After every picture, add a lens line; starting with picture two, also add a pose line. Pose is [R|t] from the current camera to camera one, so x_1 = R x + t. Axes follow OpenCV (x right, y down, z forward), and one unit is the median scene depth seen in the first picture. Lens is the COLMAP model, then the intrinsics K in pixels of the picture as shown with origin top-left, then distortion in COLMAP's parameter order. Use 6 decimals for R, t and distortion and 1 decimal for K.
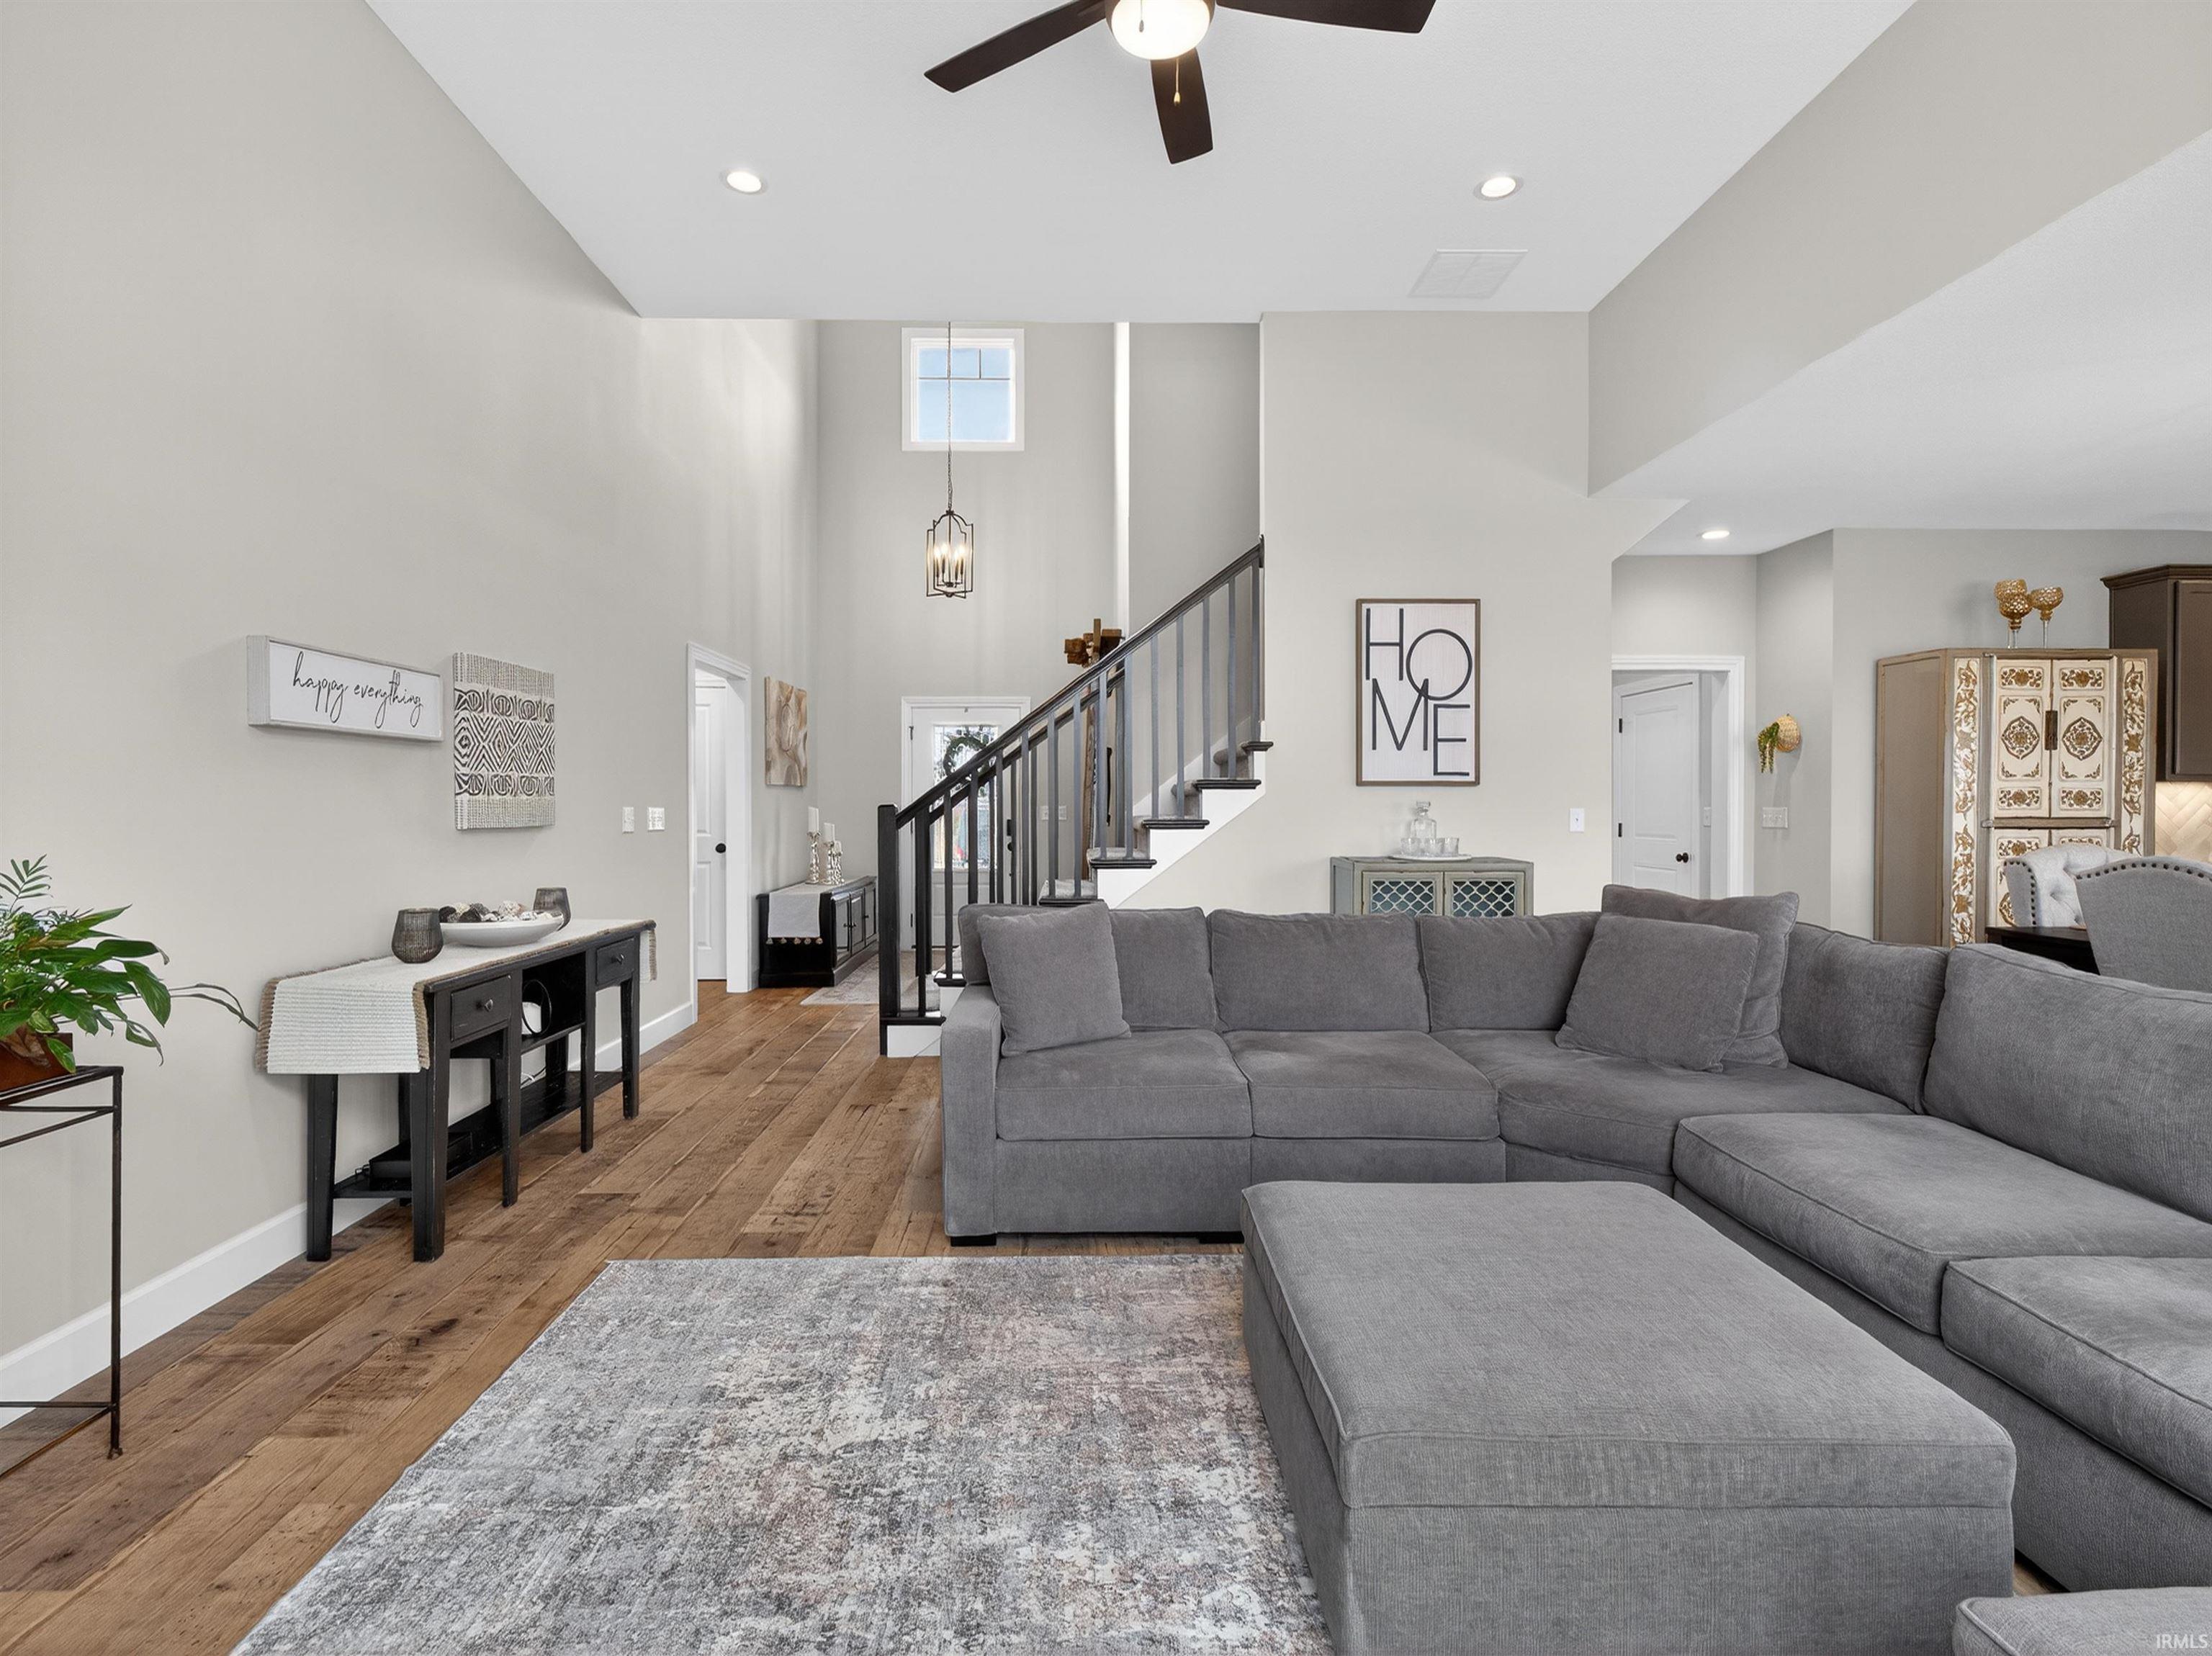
lens RADIAL K [[1045.1, 0, 1090.9], [0, 1045.1, 826.2], [0, 0, 1]] dist [-0.002851, 0.000080]
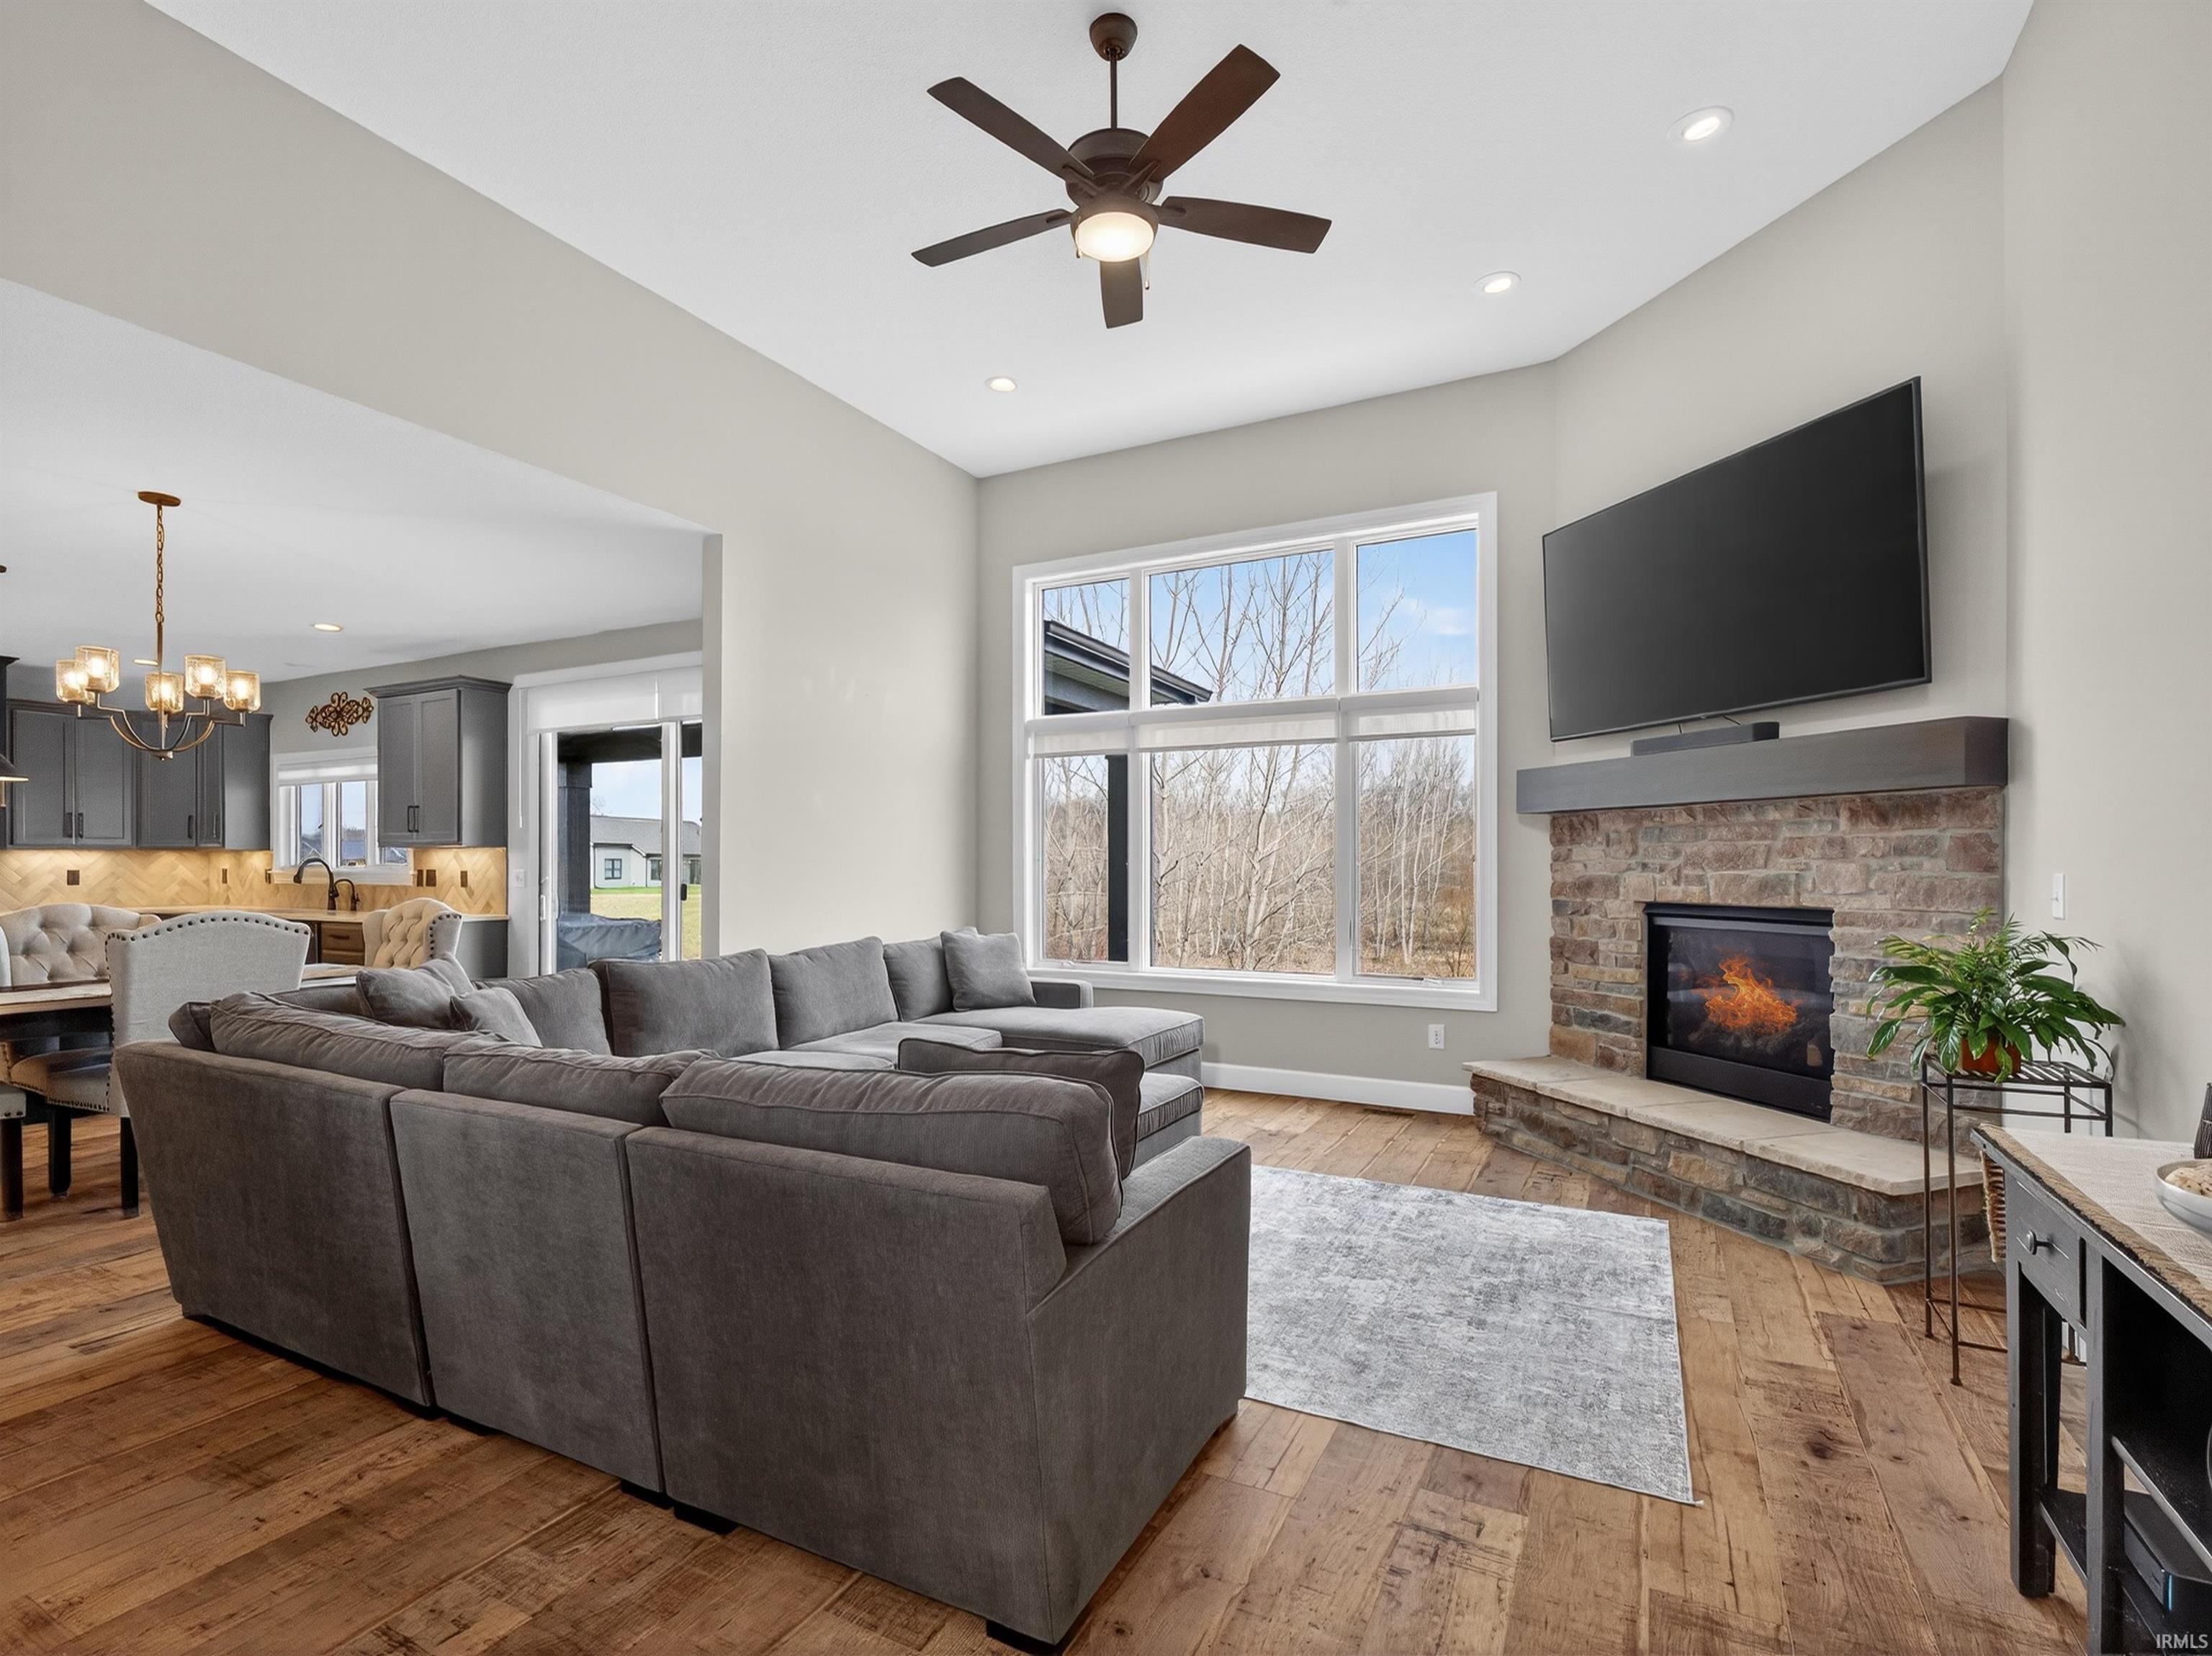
lens RADIAL K [[1056.9, 0, 1098.2], [0, 1056.9, 869.4], [0, 0, 1]] dist [-0.003413, -0.000210]
pose [[-0.878157, -0.003111, 0.478363, -0.534149], [0.009728, 0.999656, 0.024358, -0.049037], [-0.478274, 0.026044, -0.877824, 2.190322]]
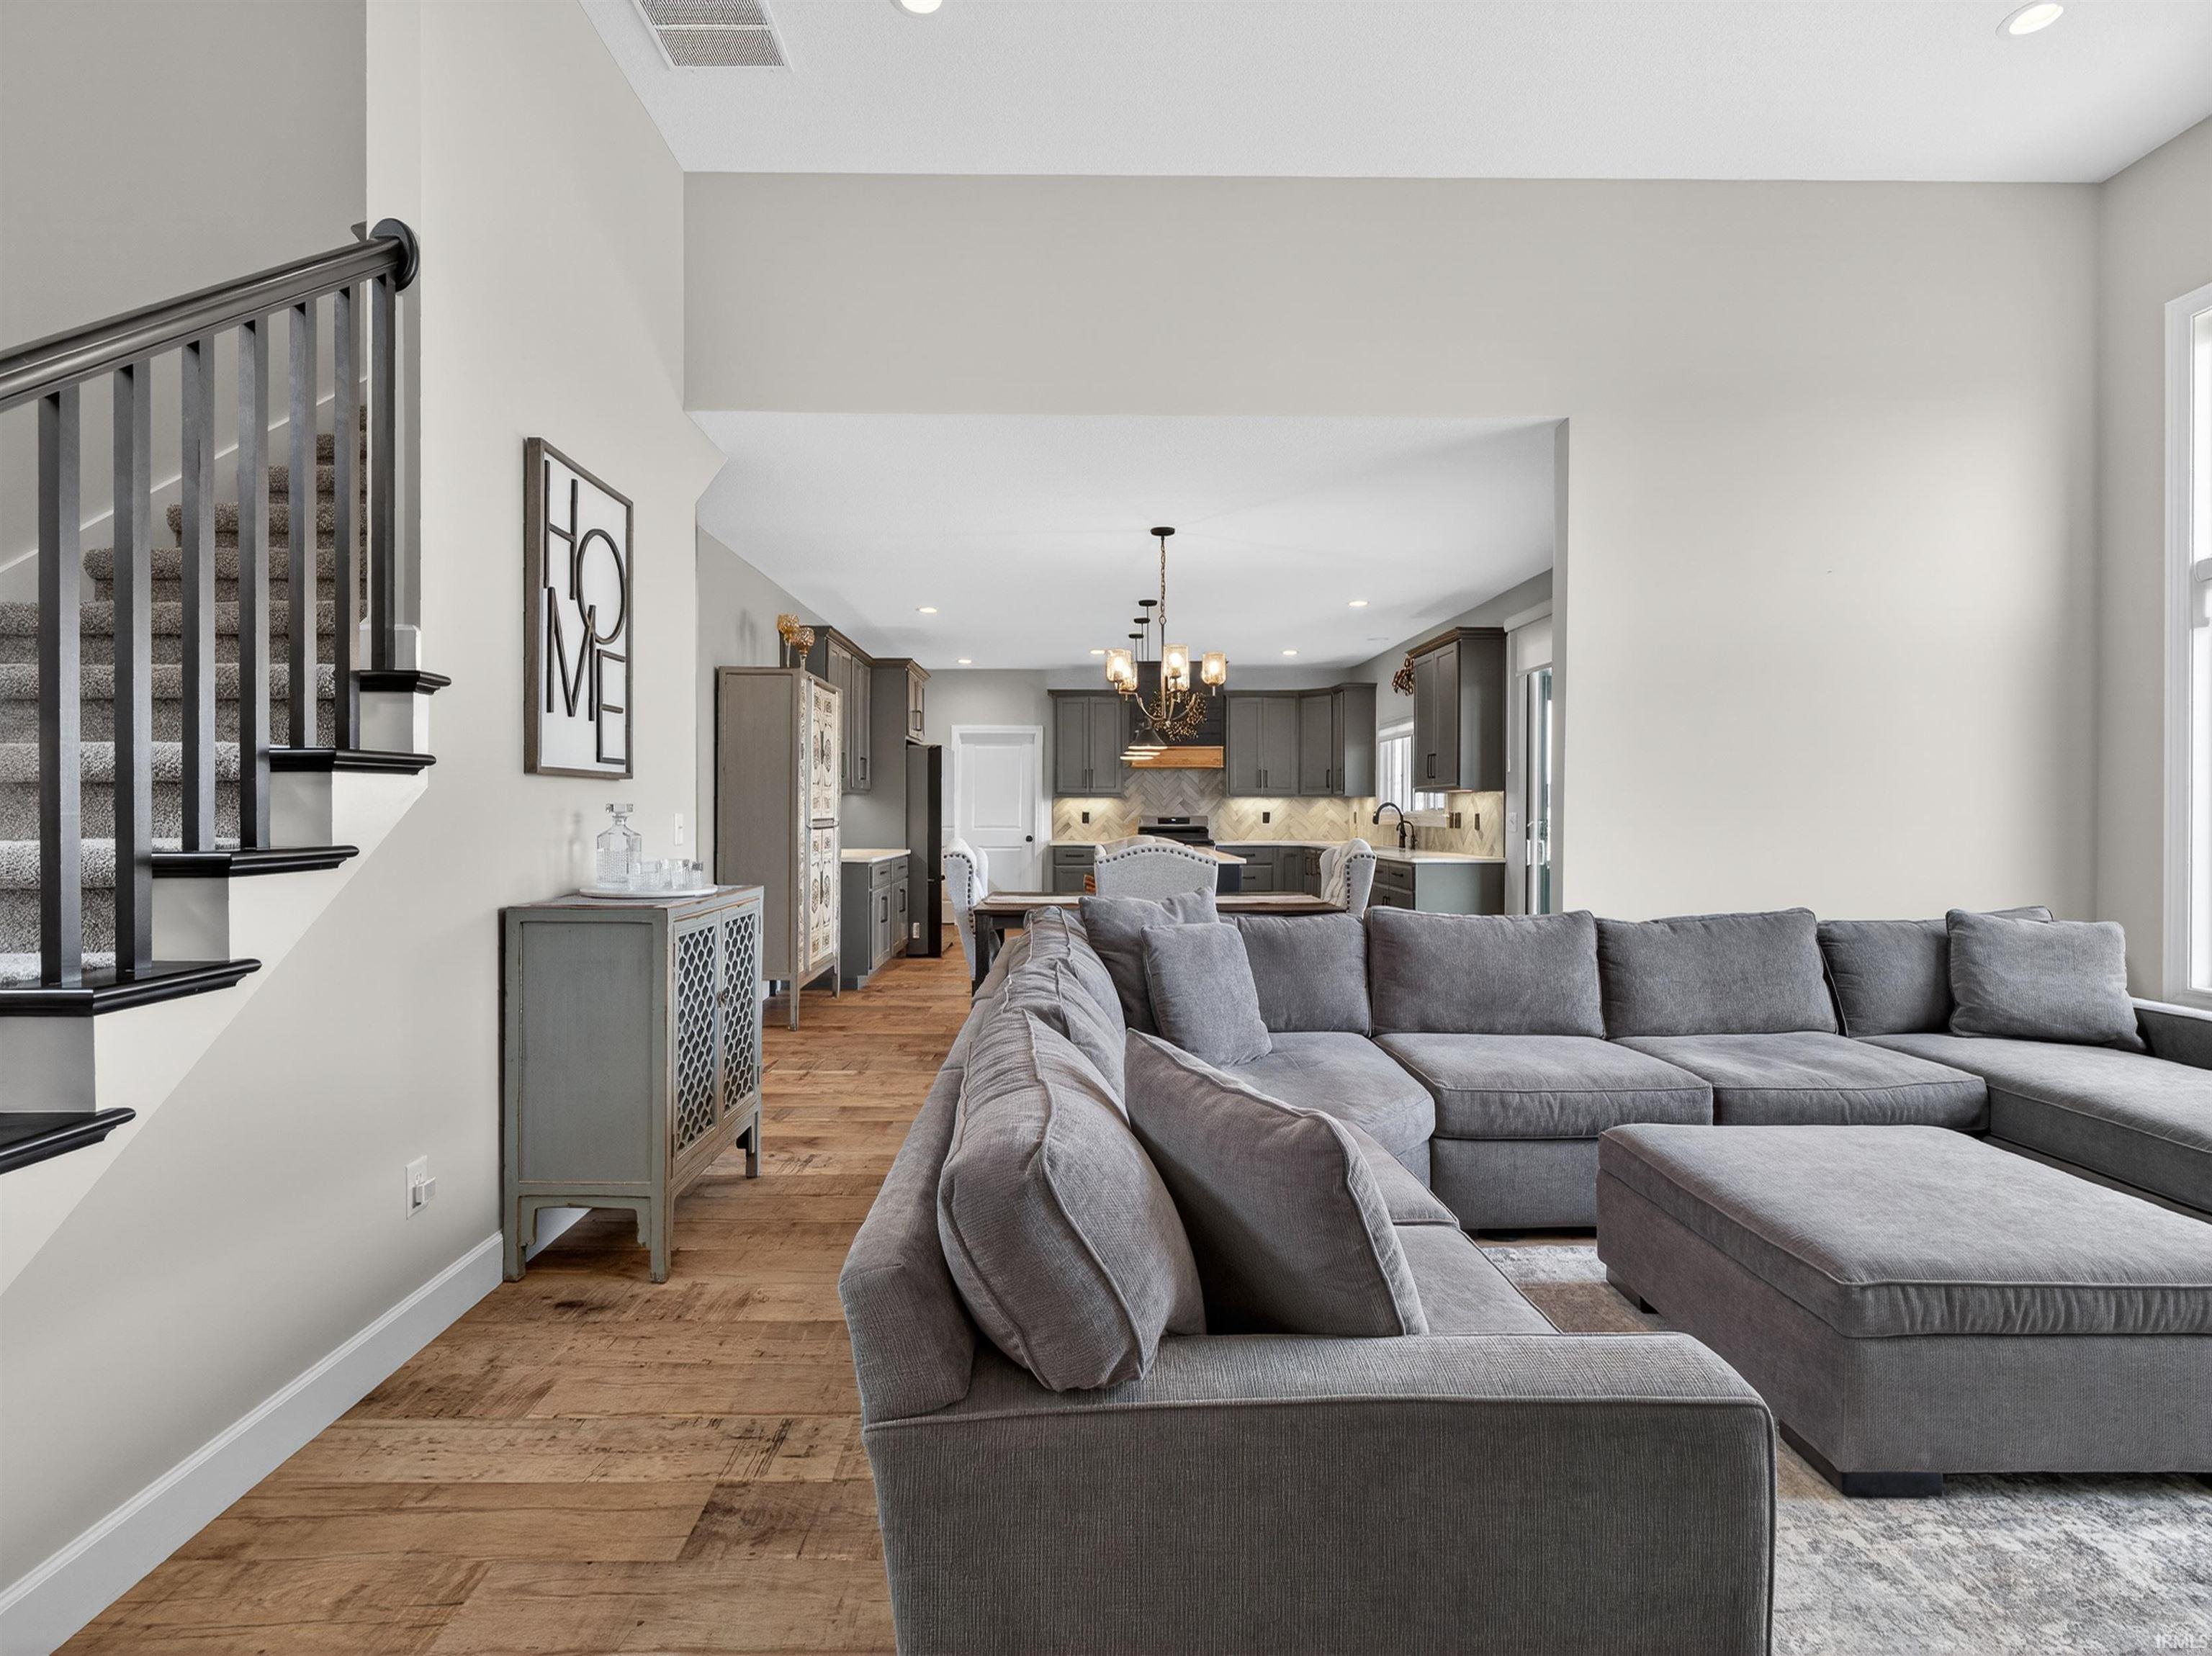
lens RADIAL K [[1055.3, 0, 1088.4], [0, 1055.3, 813.2], [0, 0, 1]] dist [0.000392, 0.000067]
pose [[0.004817, -0.005787, 0.999972, -0.657158], [0.021297, 0.999757, 0.005683, -0.033750], [-0.999762, 0.021270, 0.004939, 1.530858]]
